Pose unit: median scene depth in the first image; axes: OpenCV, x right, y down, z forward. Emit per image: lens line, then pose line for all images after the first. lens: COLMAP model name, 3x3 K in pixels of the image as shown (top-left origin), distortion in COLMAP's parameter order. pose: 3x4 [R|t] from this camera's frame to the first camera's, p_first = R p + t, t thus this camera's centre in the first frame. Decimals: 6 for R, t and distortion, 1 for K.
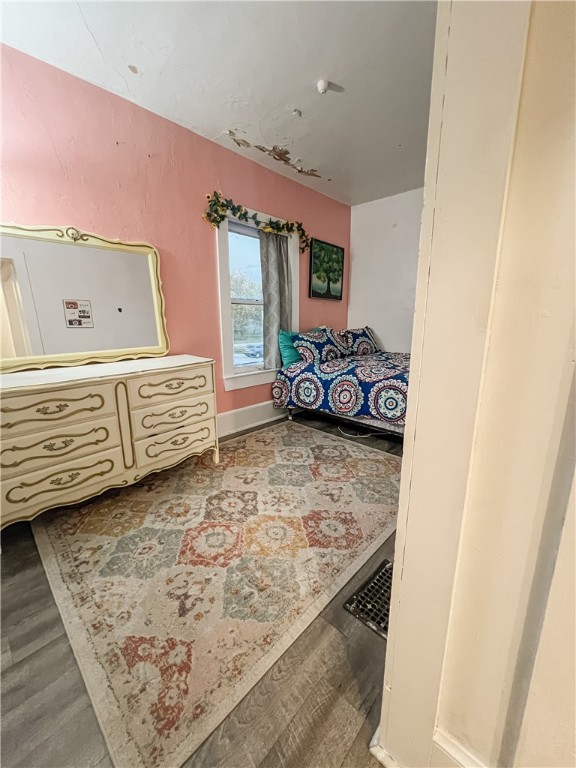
lens RADIAL K [[308.8, 0, 285.5], [0, 308.8, 385.3], [0, 0, 1]] dist [0.011517, -0.000328]
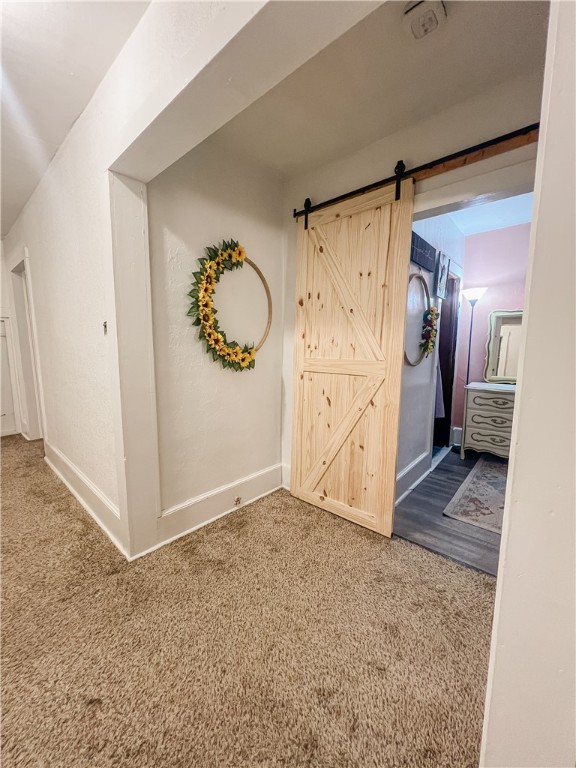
lens RADIAL K [[308.8, 0, 284.5], [0, 308.8, 383.6], [0, 0, 1]] dist [0.011517, -0.000328]
pose [[0.037711, 0.132935, -0.990407, 1.339555], [-0.213934, 0.969207, 0.121944, 0.012366], [0.976120, 0.207283, 0.064989, -0.588845]]
